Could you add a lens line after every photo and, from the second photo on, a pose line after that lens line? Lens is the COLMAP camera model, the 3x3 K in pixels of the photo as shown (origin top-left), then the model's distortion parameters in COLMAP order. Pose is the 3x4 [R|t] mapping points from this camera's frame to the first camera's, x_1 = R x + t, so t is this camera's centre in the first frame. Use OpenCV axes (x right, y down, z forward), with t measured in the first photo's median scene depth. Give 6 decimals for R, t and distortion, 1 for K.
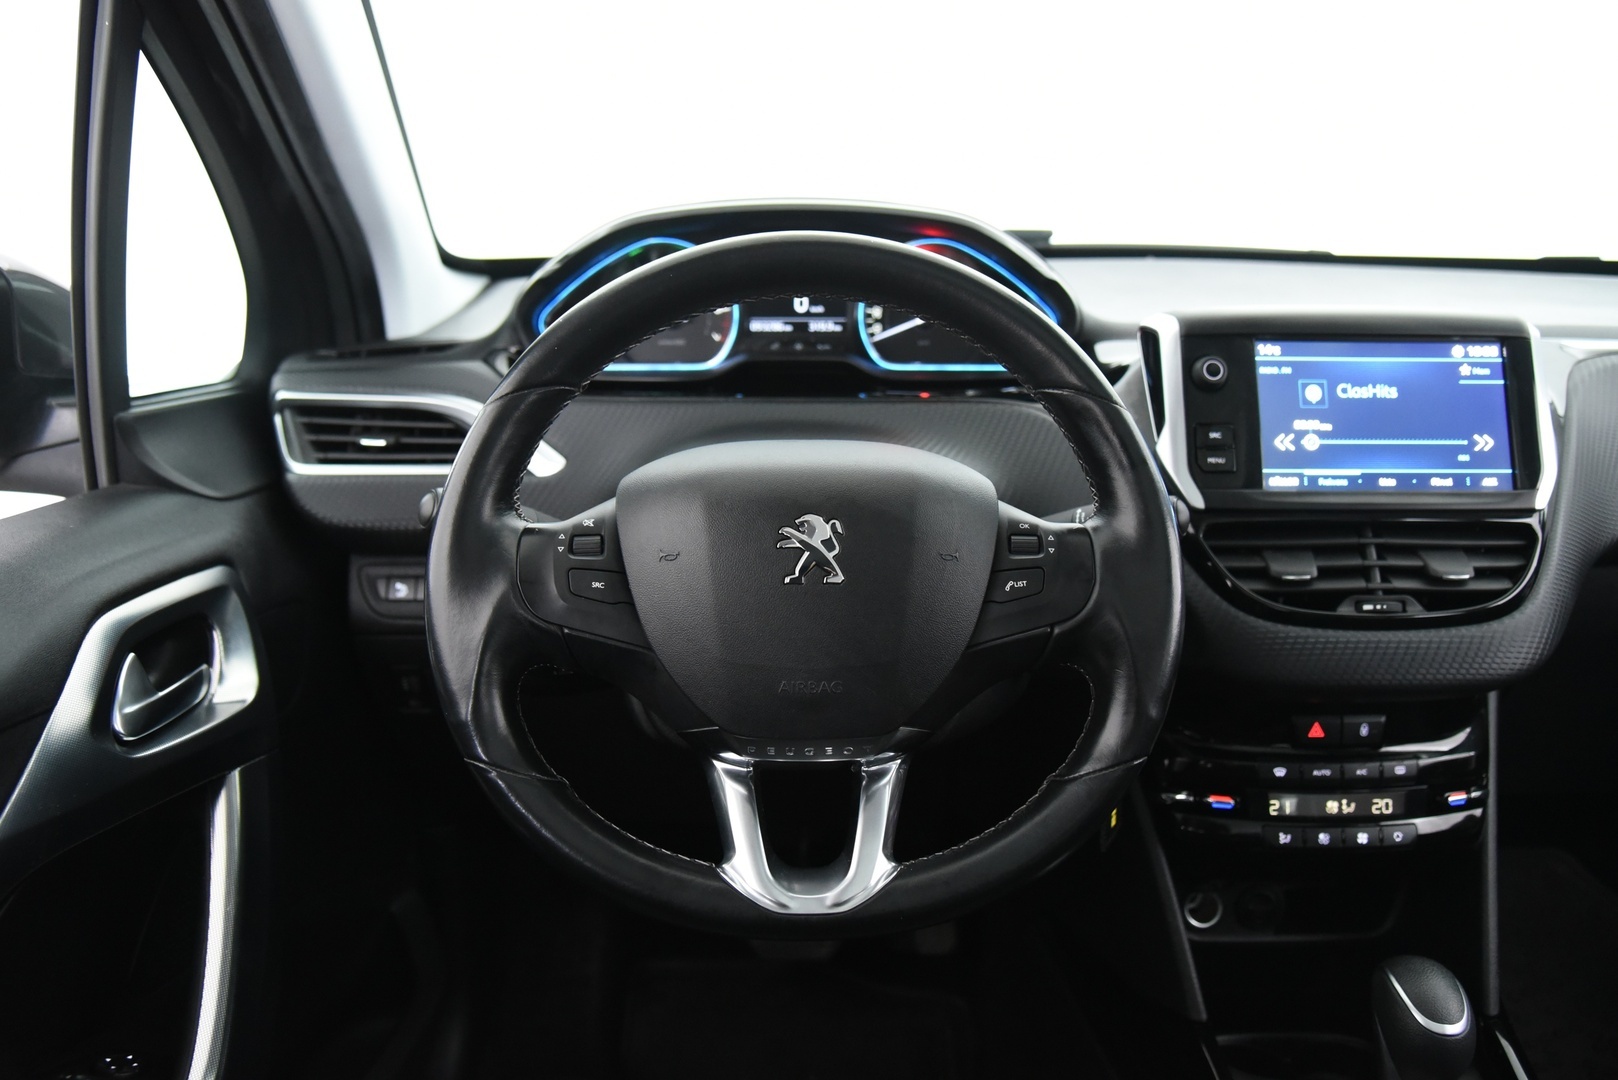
lens RADIAL K [[1247.3, 0, 795.7], [0, 1247.3, 531.9], [0, 0, 1]] dist [-0.083852, 0.005343]
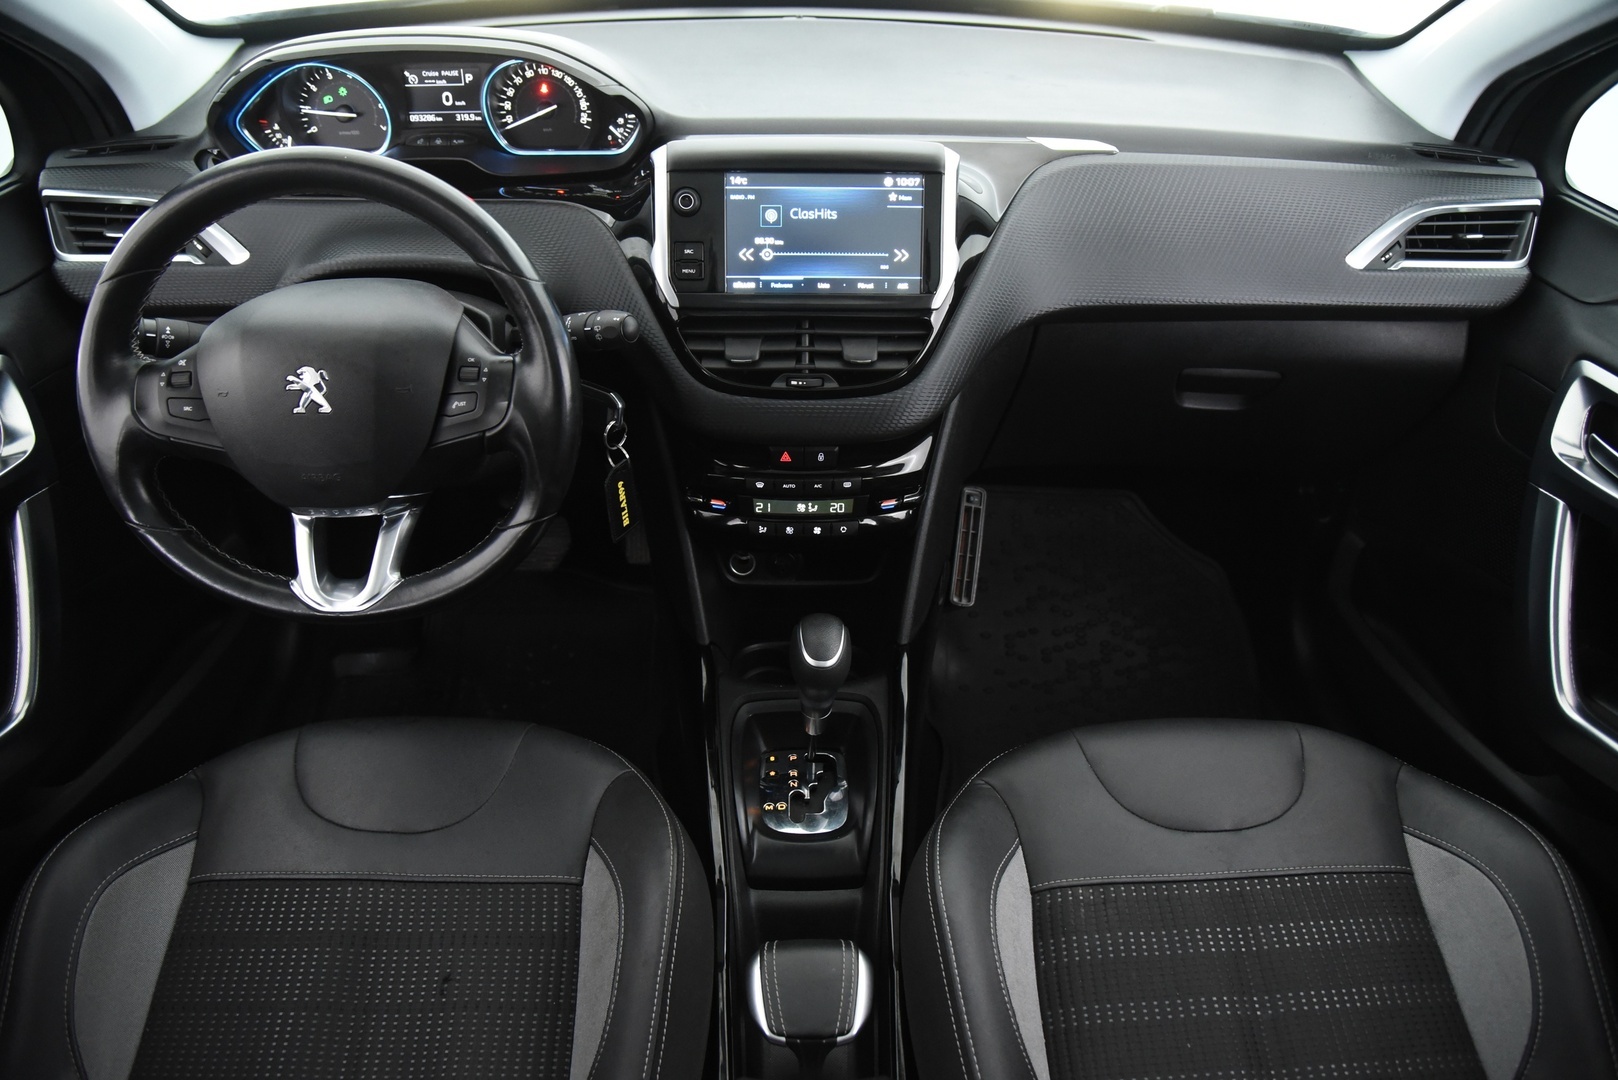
lens RADIAL K [[1112.3, 0, 806.2], [0, 1112.3, 546.8], [0, 0, 1]] dist [-0.104796, 0.025703]
pose [[0.999640, -0.003541, 0.026584, 0.426217], [-0.006687, 0.927024, 0.374942, -0.226204], [-0.025972, -0.374985, 0.926667, -0.224047]]
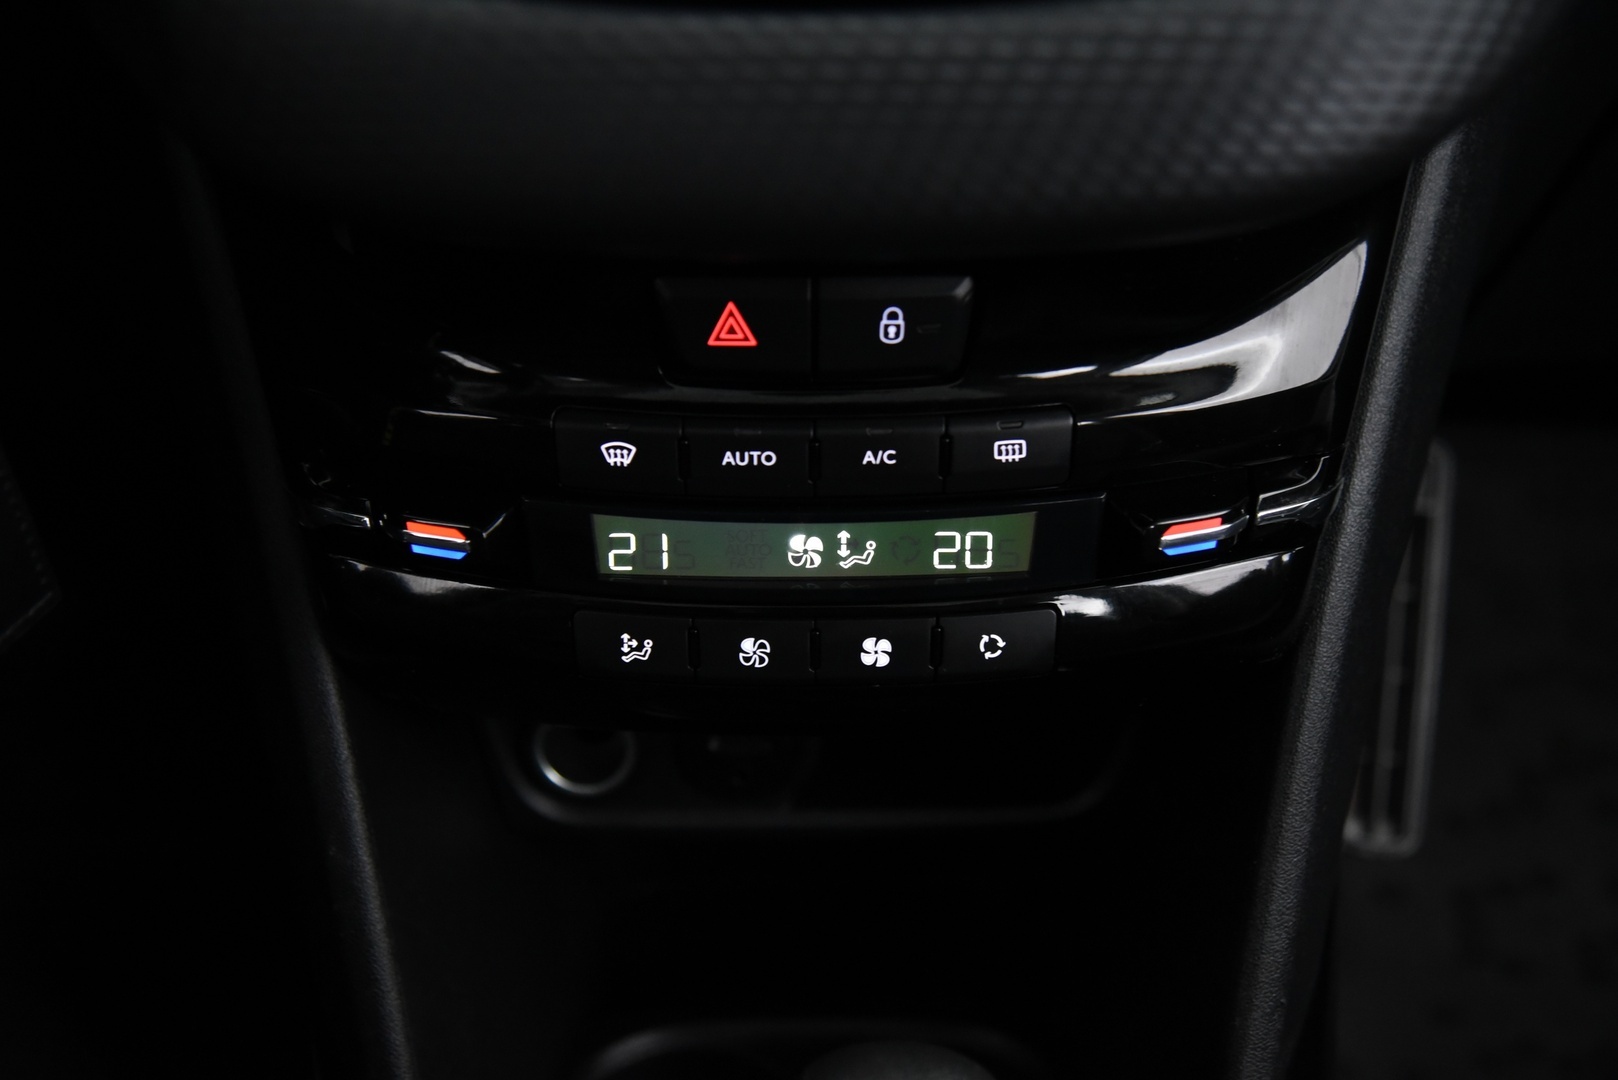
lens RADIAL K [[1997.8, 0, 812.4], [0, 1997.8, 538.9], [0, 0, 1]] dist [0.055666, 0.000000]
pose [[0.999952, -0.006817, 0.007012, 0.454112], [0.003630, 0.924540, 0.381068, 0.019912], [-0.009080, -0.381025, 0.924520, 0.528703]]
